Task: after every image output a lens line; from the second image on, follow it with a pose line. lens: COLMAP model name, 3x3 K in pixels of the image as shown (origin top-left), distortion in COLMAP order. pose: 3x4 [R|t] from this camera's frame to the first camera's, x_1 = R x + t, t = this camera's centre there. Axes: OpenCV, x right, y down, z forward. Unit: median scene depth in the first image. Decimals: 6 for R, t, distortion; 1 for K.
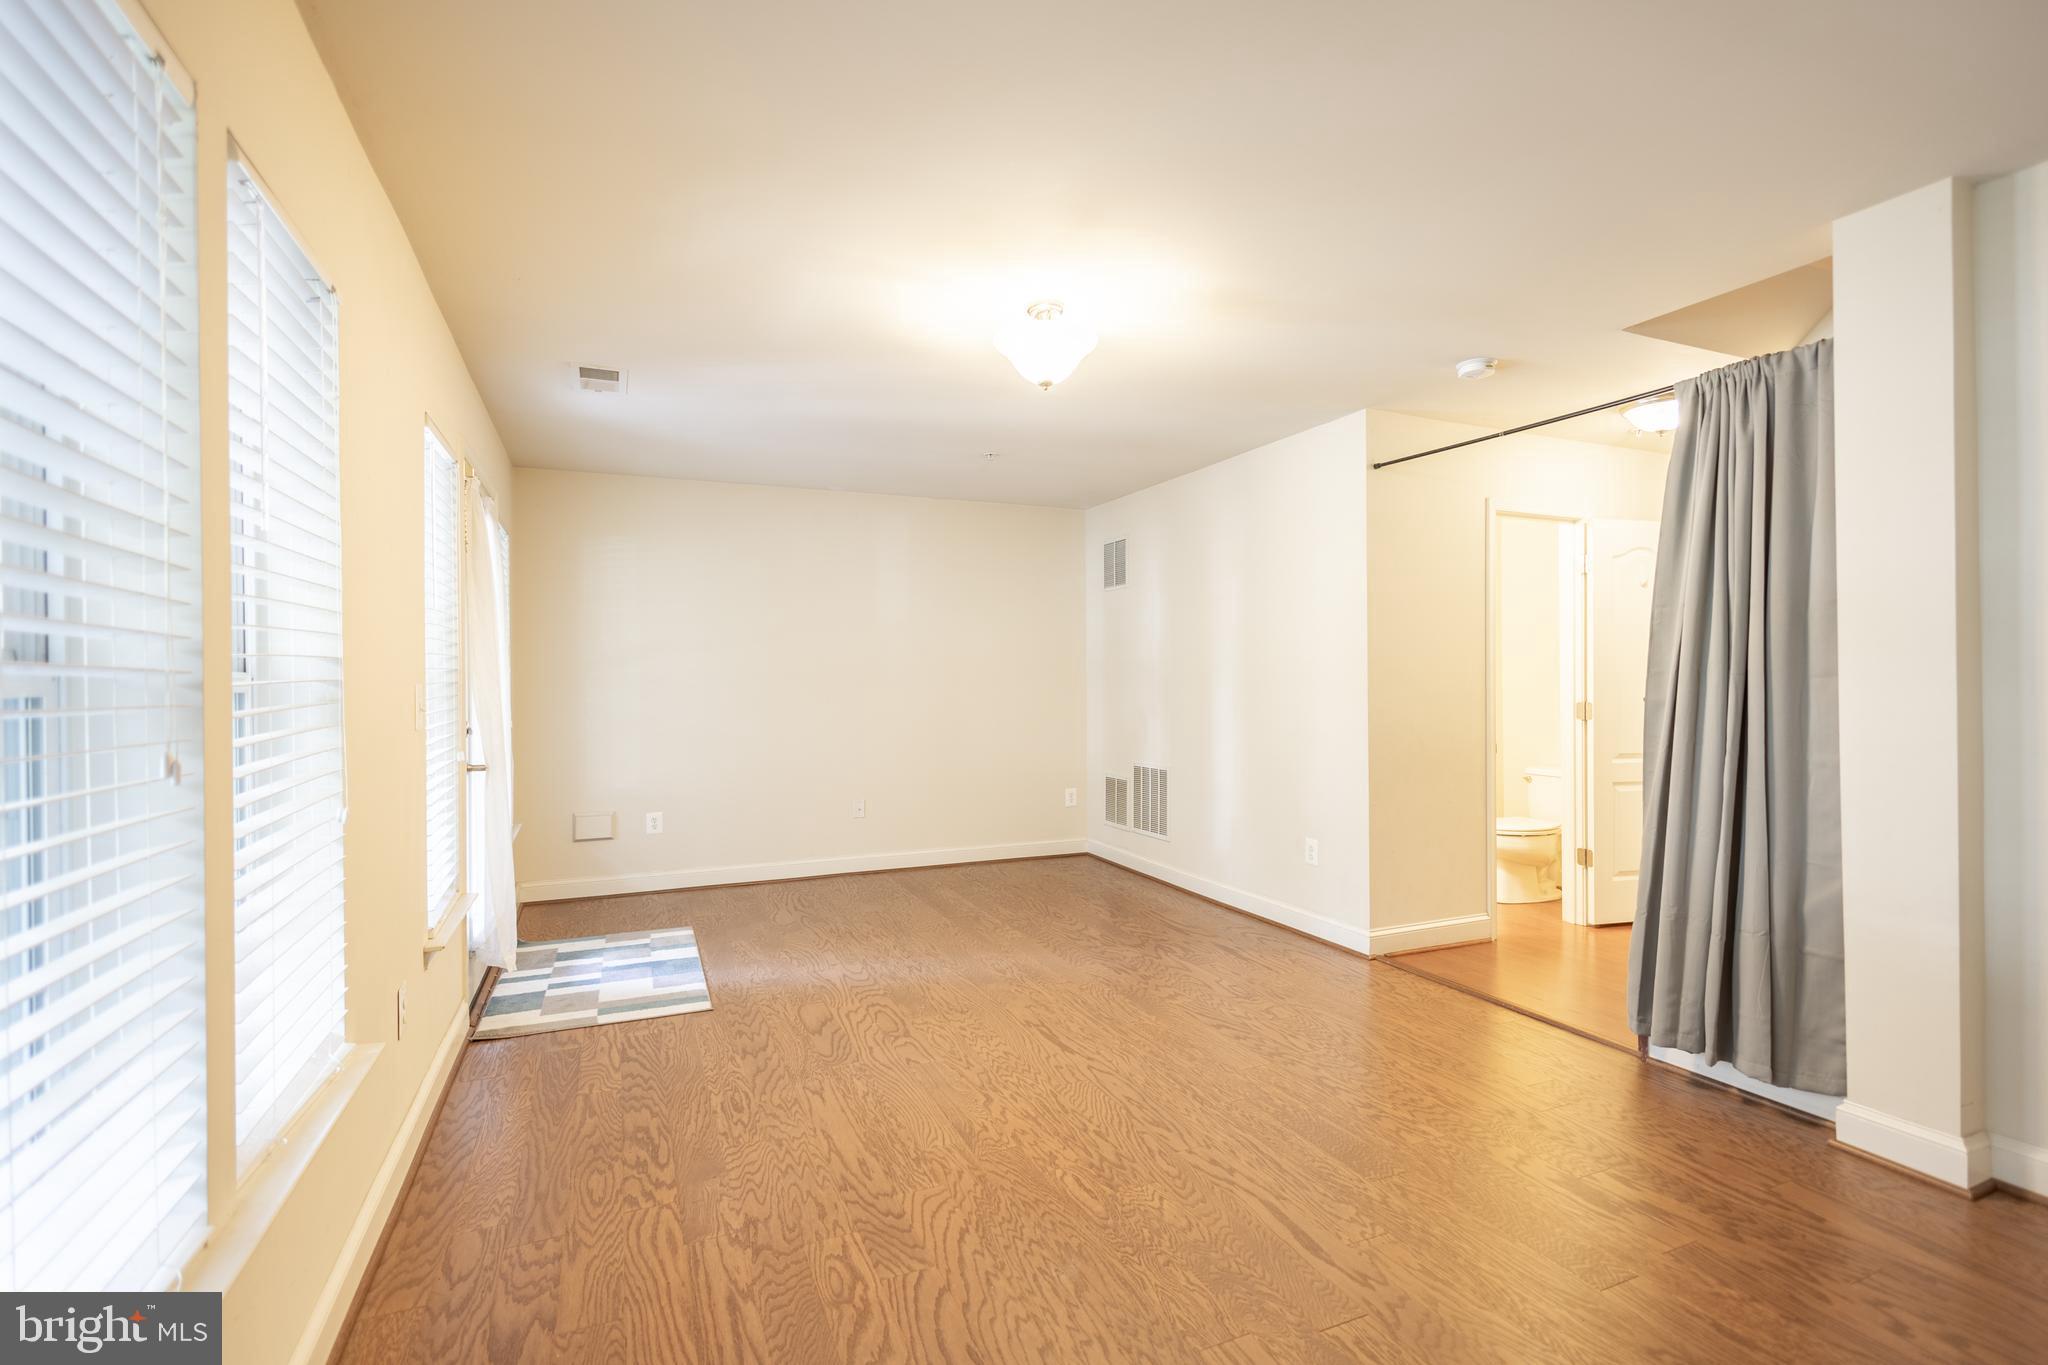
lens RADIAL K [[943.6, 0, 1020.2], [0, 943.6, 687.8], [0, 0, 1]] dist [0.009445, -0.001341]
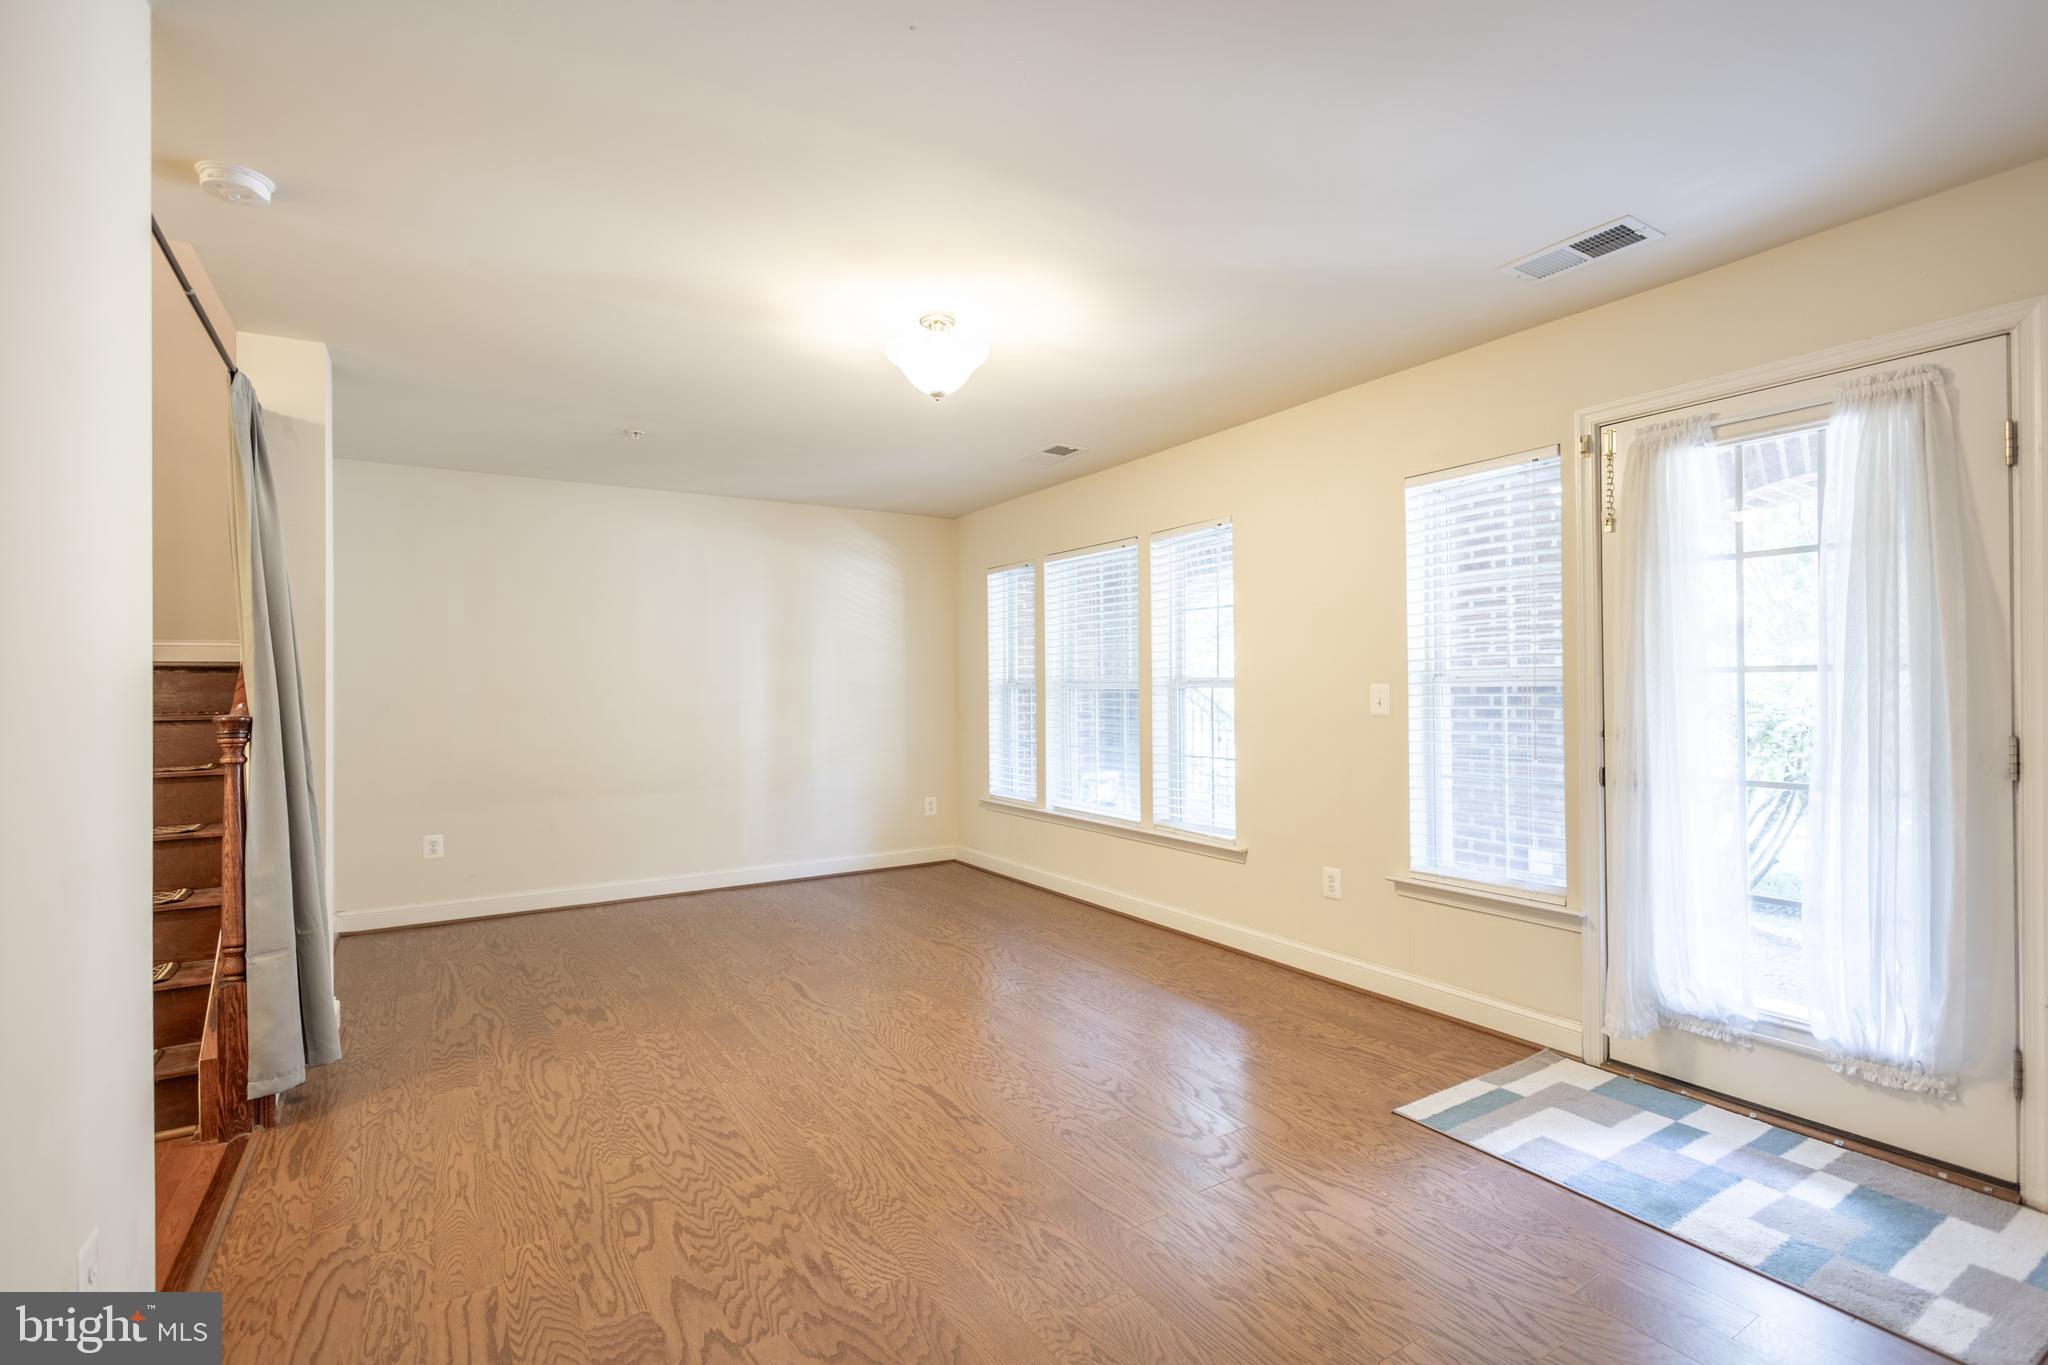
lens RADIAL K [[974.4, 0, 1024.0], [0, 974.4, 682.5], [0, 0, 1]] dist [0.006895, -0.000879]
pose [[-0.988312, 0.013819, -0.151818, 0.087796], [0.013749, 0.999904, 0.001516, -0.012340], [0.151824, -0.000589, -0.988407, 1.823898]]
